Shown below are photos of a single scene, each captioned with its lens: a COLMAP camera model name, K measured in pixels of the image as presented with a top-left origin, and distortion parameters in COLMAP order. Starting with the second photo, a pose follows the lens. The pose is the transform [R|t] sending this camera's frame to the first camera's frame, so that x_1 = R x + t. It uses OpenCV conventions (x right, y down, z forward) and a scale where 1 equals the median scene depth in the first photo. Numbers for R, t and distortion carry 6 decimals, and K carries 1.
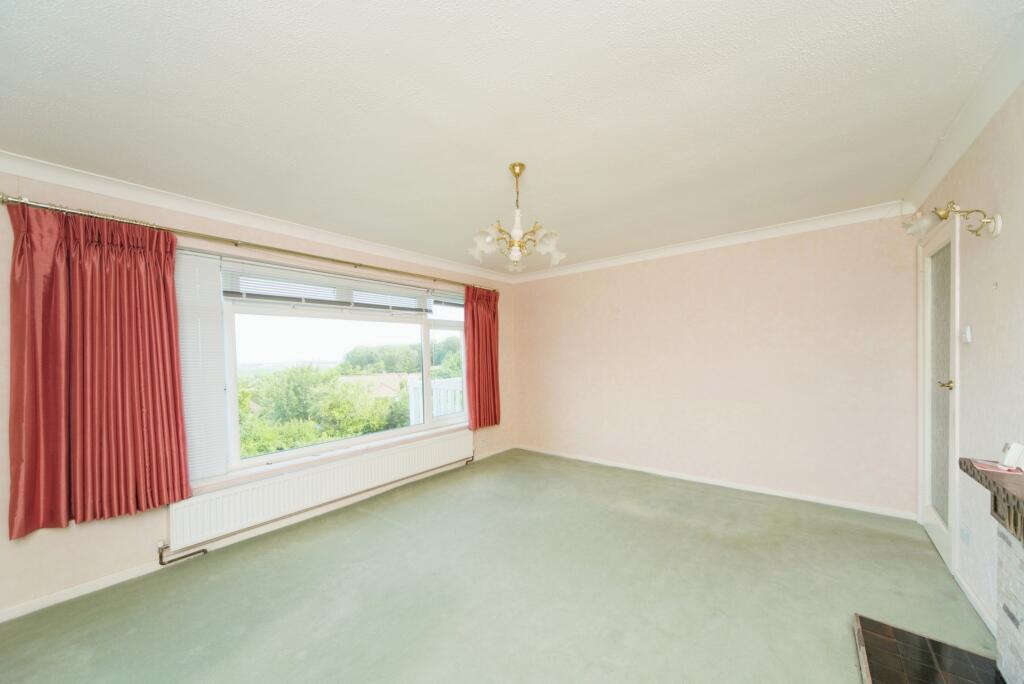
lens RADIAL K [[358.9, 0, 512.9], [0, 358.9, 350.5], [0, 0, 1]] dist [0.000369, 0.000042]
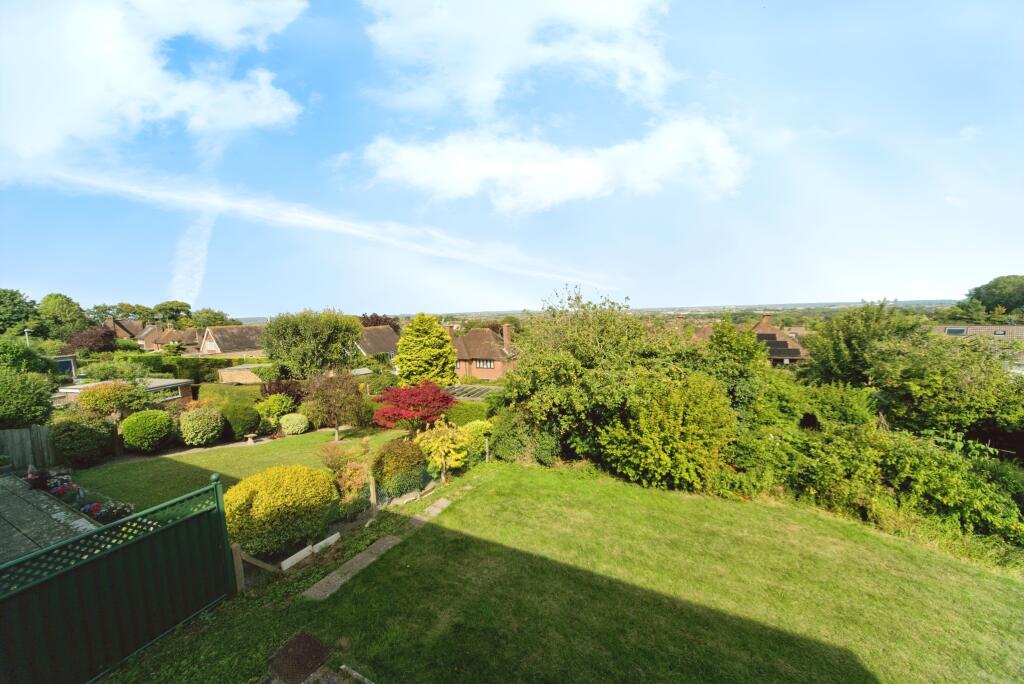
lens RADIAL K [[349.6, 0, 510.0], [0, 349.6, 353.1], [0, 0, 1]] dist [0.000552, 0.000102]
pose [[0.212626, 0.130984, -0.968315, -0.316684], [0.041493, 0.988871, 0.142875, -0.000616], [0.976252, -0.070557, 0.204825, 1.043689]]
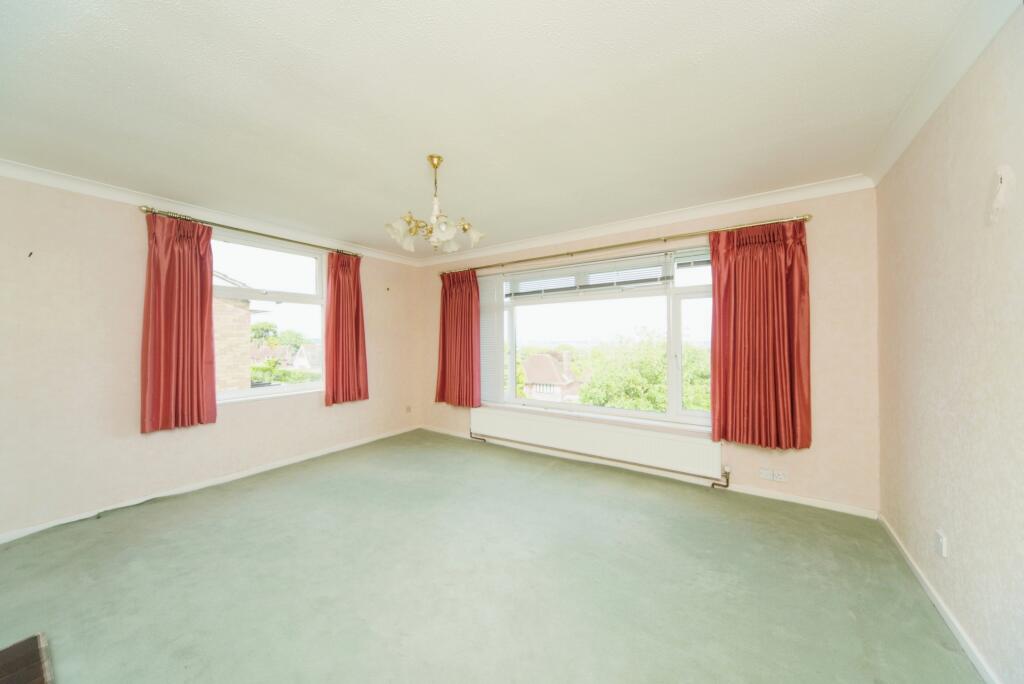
lens RADIAL K [[362.0, 0, 513.7], [0, 362.0, 329.8], [0, 0, 1]] dist [0.000371, 0.000012]
pose [[0.081600, -0.006677, -0.996643, 0.559074], [0.016456, 0.999850, -0.005351, 0.006813], [0.996529, -0.015964, 0.081698, 0.570812]]
